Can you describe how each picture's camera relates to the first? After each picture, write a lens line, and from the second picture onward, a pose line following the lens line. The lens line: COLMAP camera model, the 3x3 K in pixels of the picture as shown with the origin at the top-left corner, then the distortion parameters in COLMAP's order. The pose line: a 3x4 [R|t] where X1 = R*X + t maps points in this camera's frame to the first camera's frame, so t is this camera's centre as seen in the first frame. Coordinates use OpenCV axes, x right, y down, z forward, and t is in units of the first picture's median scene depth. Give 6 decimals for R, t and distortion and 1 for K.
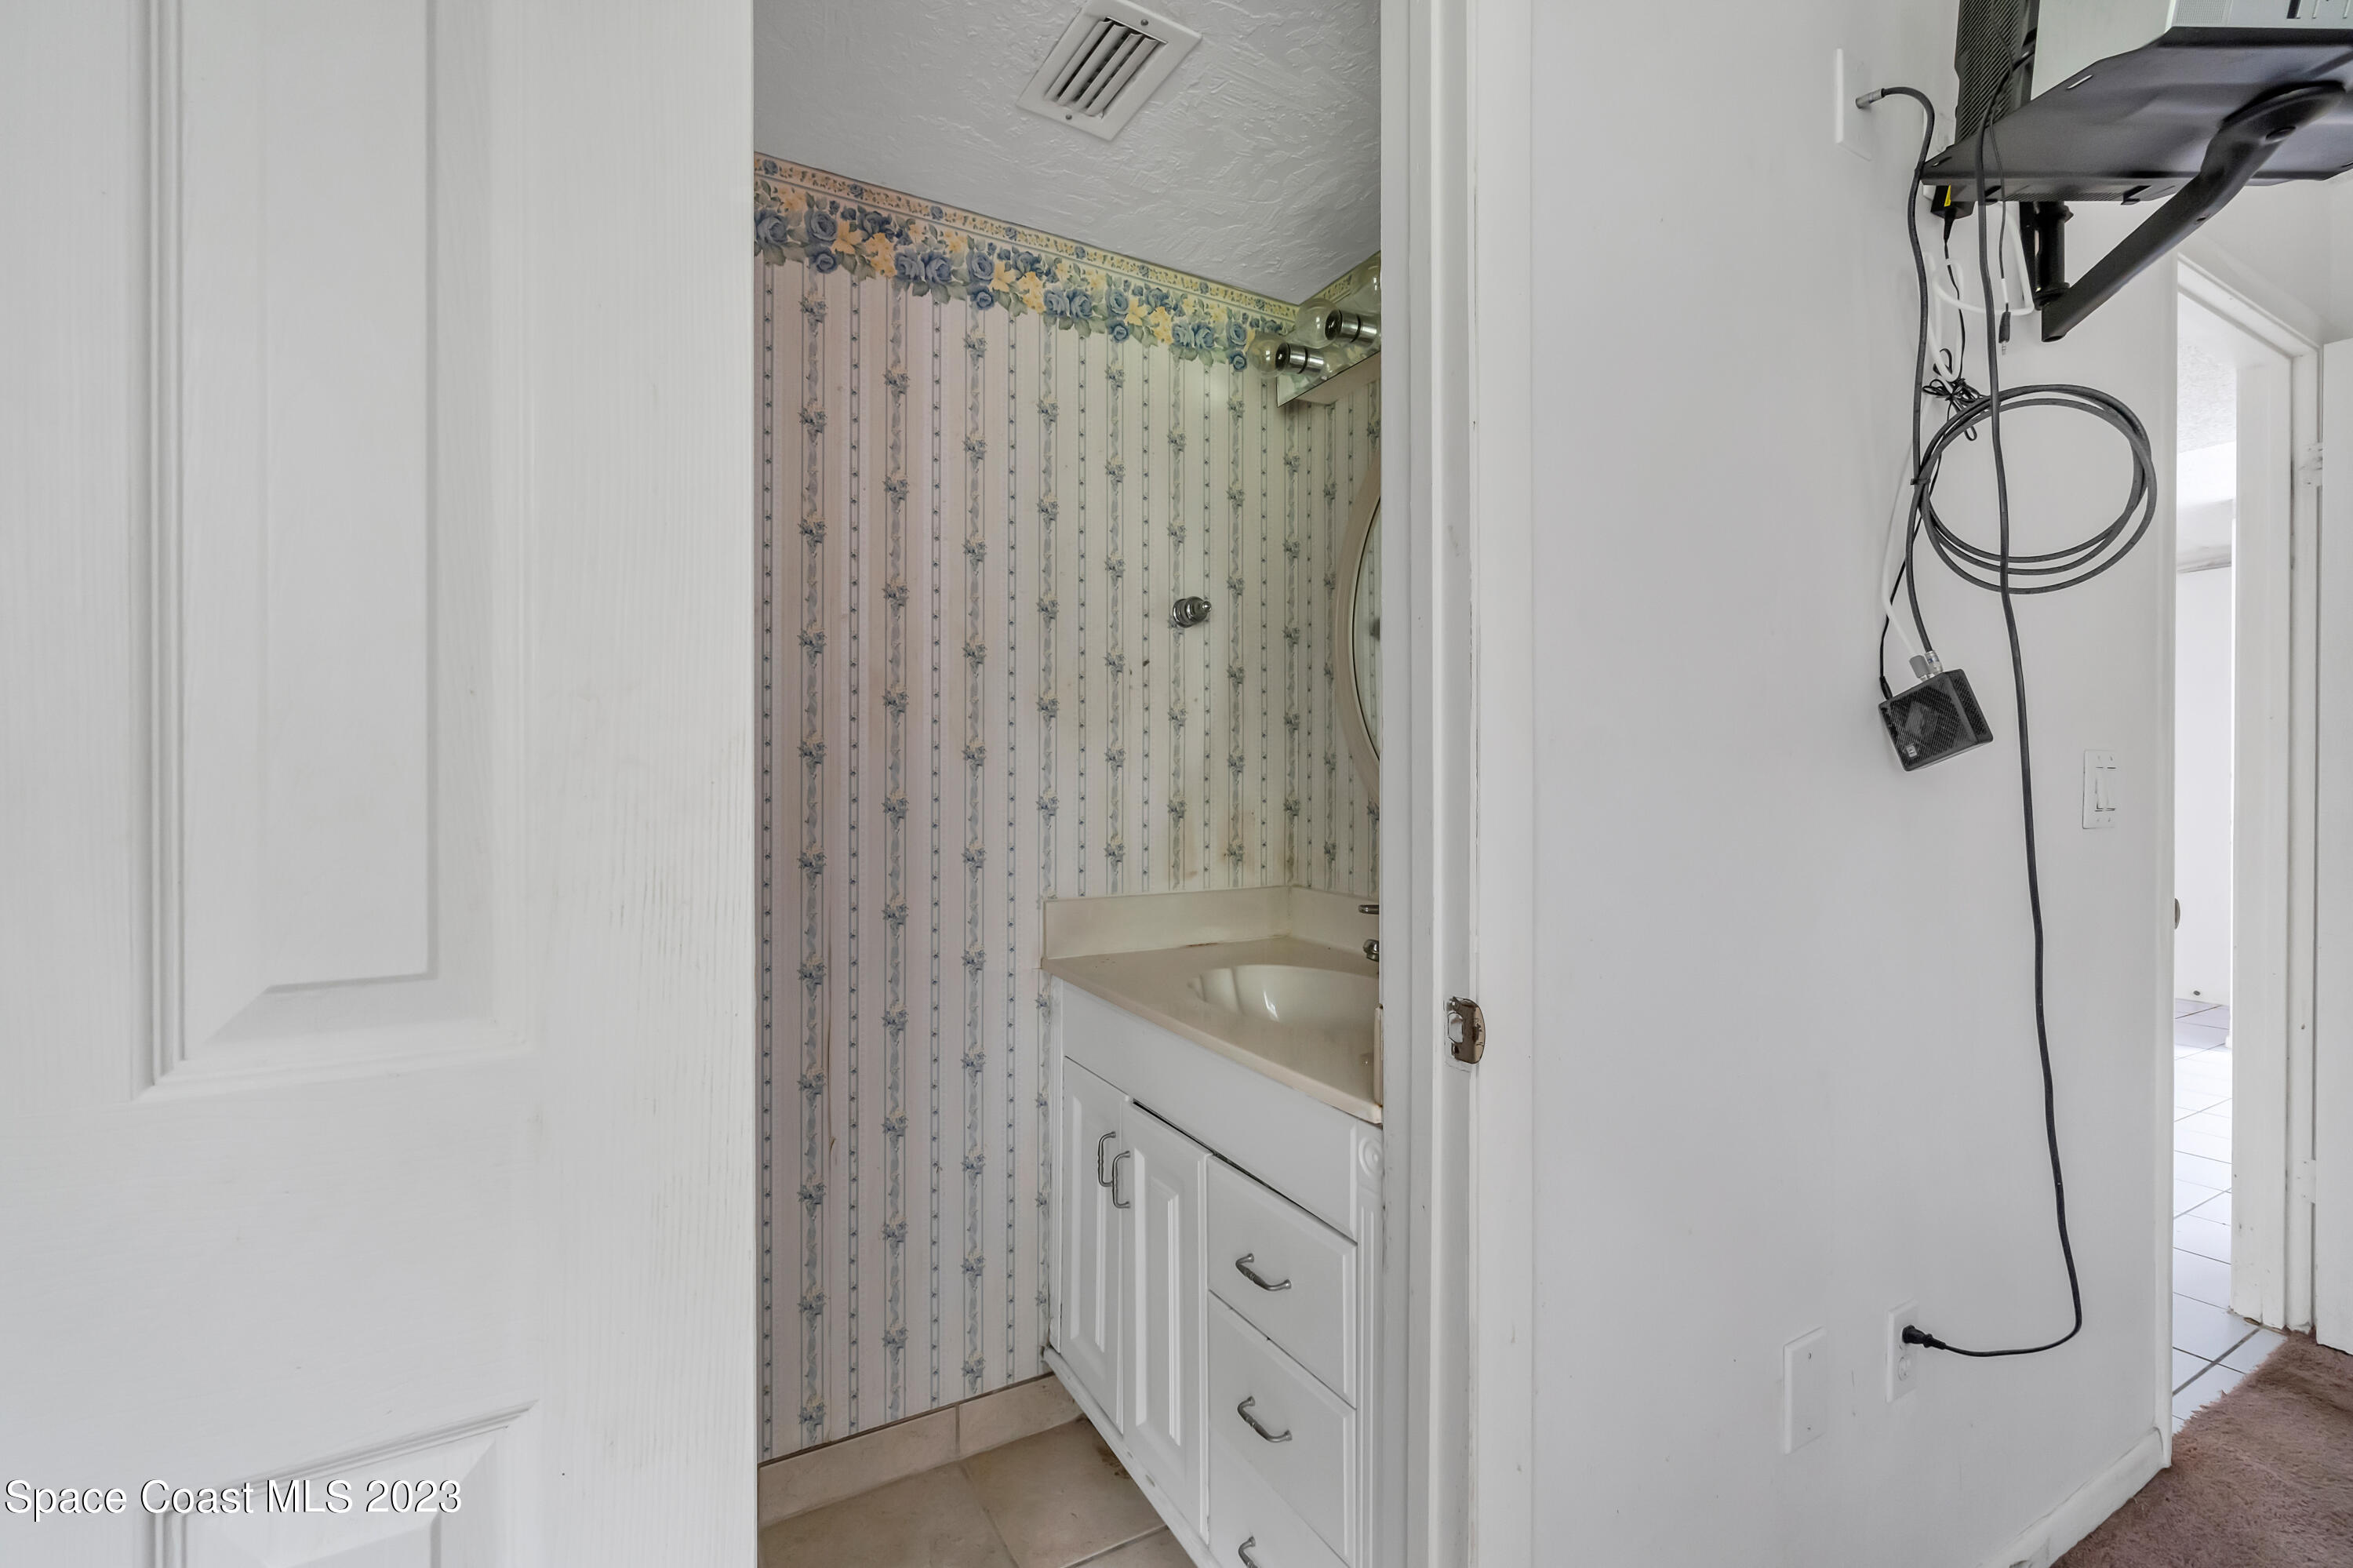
lens RADIAL K [[1025.1, 0, 1176.0], [0, 1025.1, 778.9], [0, 0, 1]] dist [-0.005550, 0.002044]
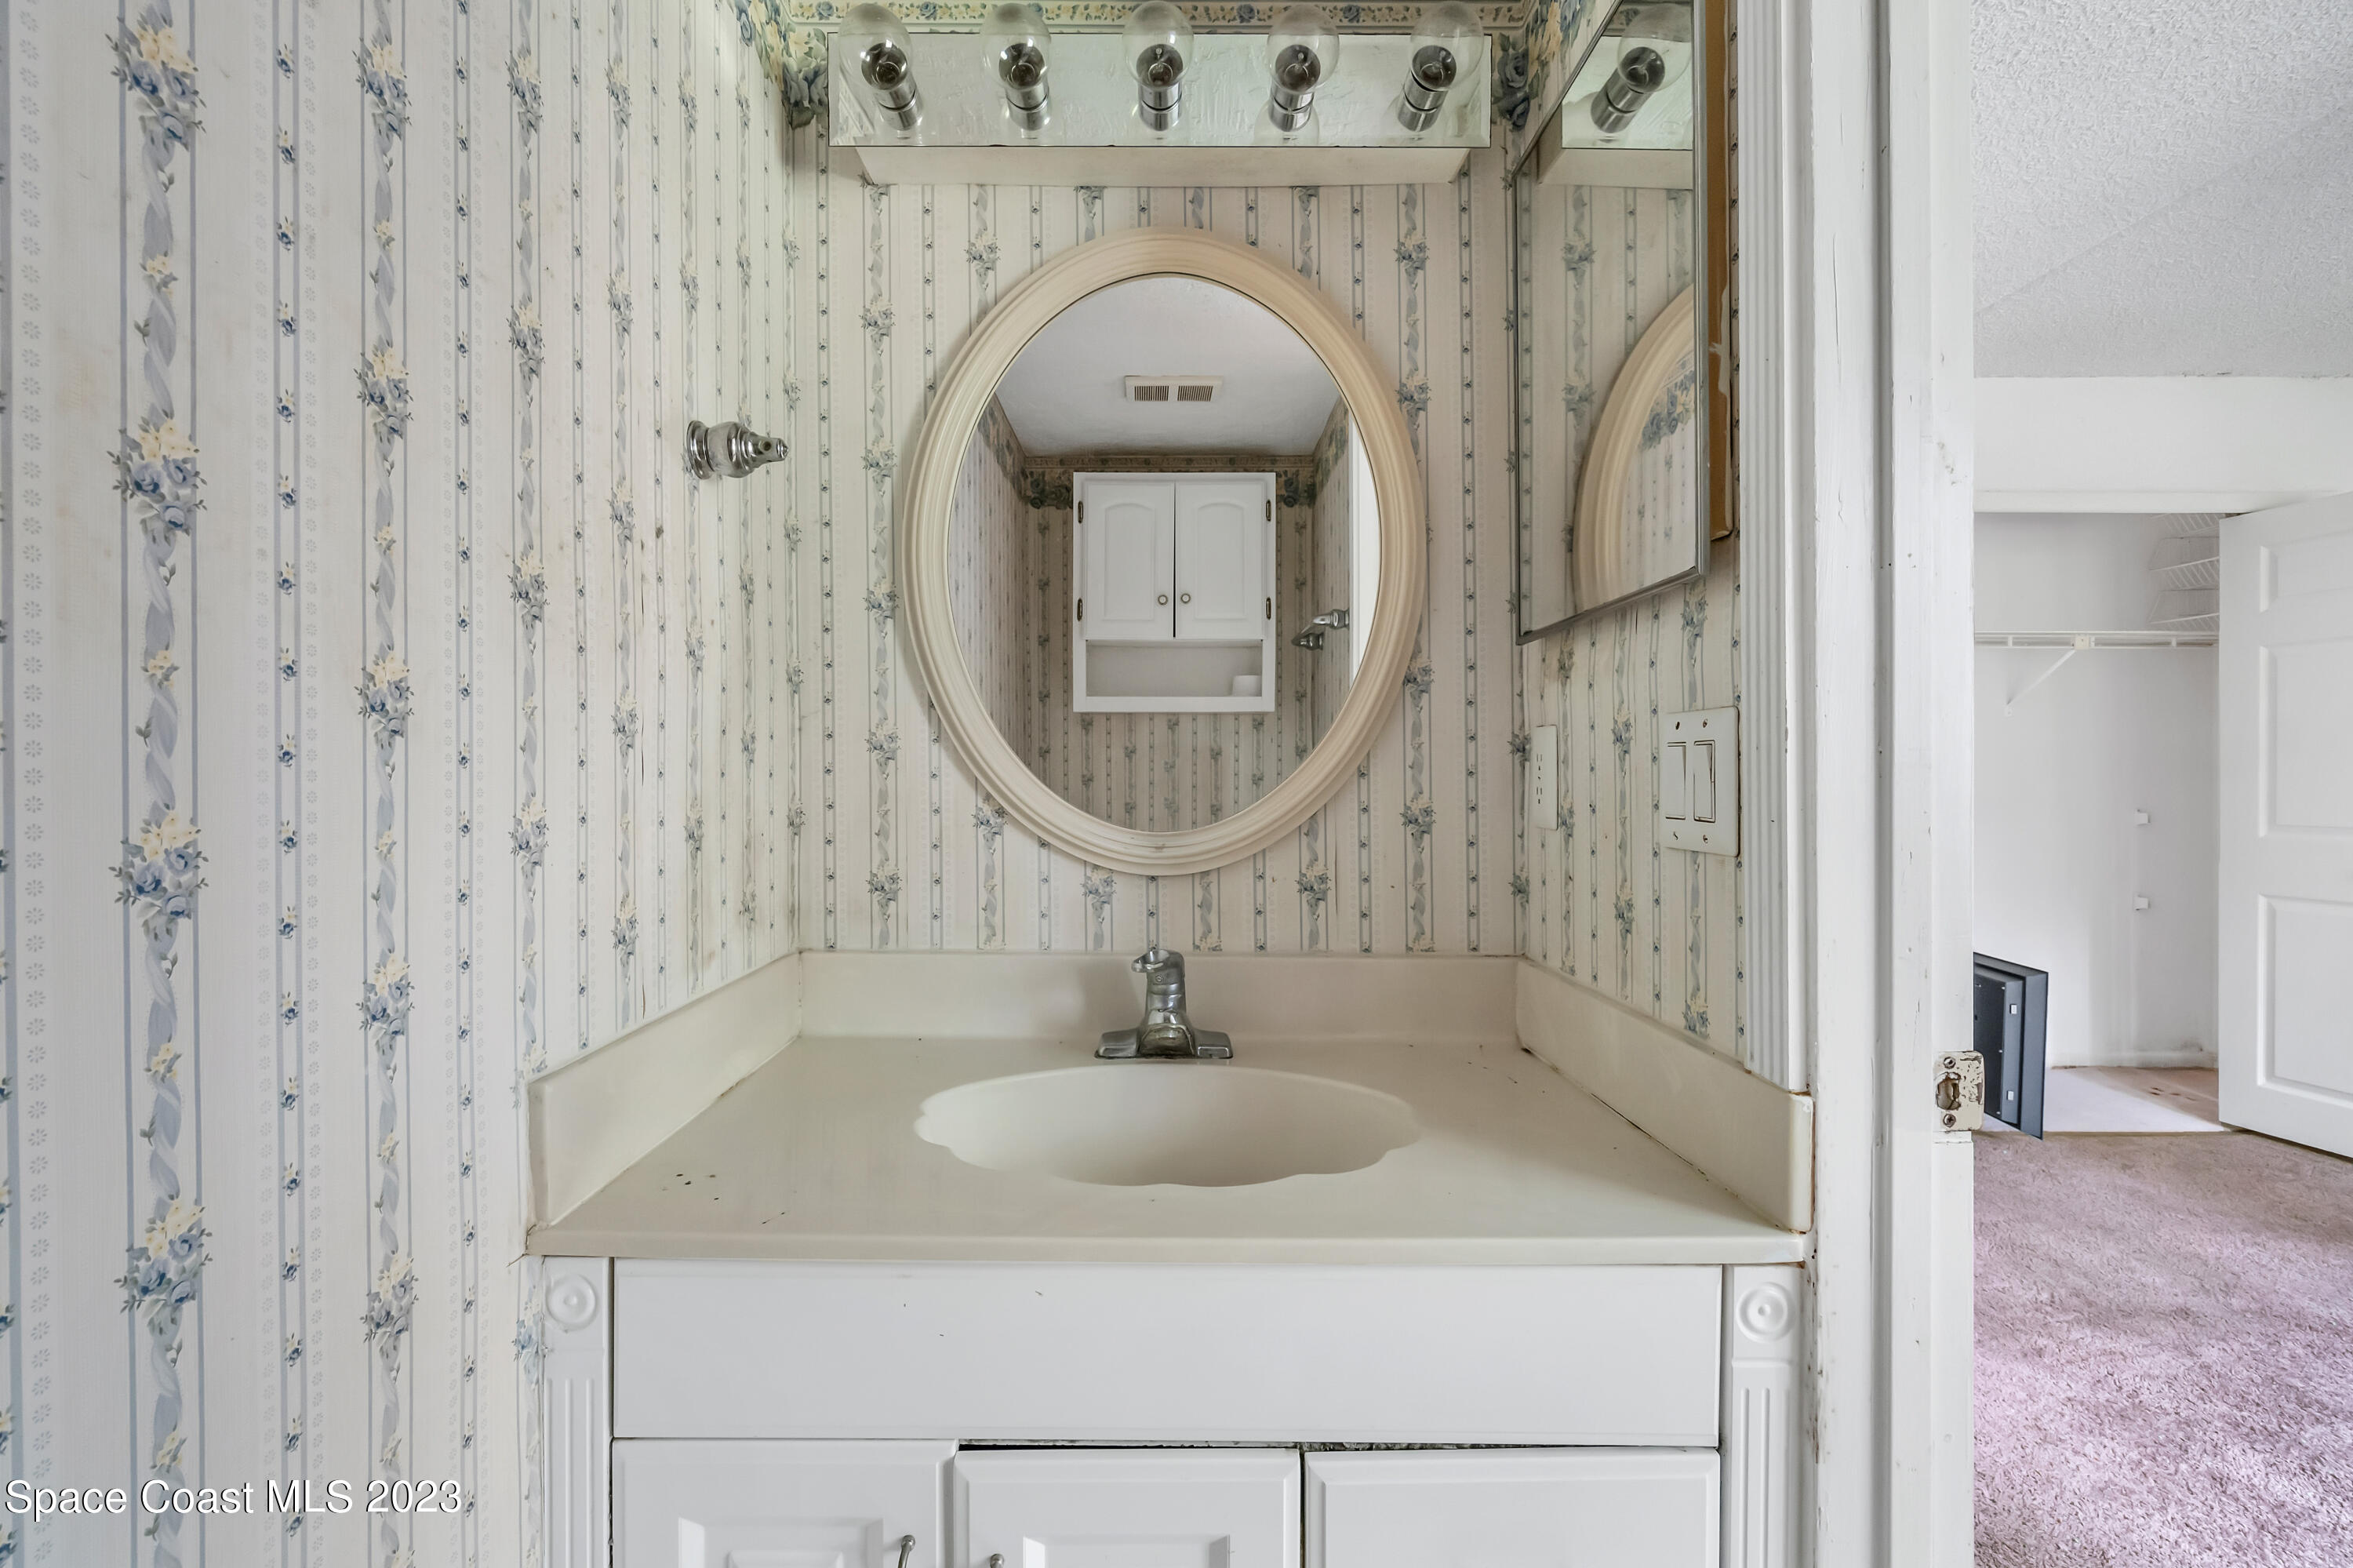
lens RADIAL K [[1025.1, 0, 1174.9], [0, 1025.1, 782.6], [0, 0, 1]] dist [-0.005550, 0.002044]
pose [[0.475258, -0.007428, 0.879815, -0.383661], [0.001344, 0.999969, 0.007716, 0.000648], [-0.879845, -0.002484, 0.475254, 0.637543]]
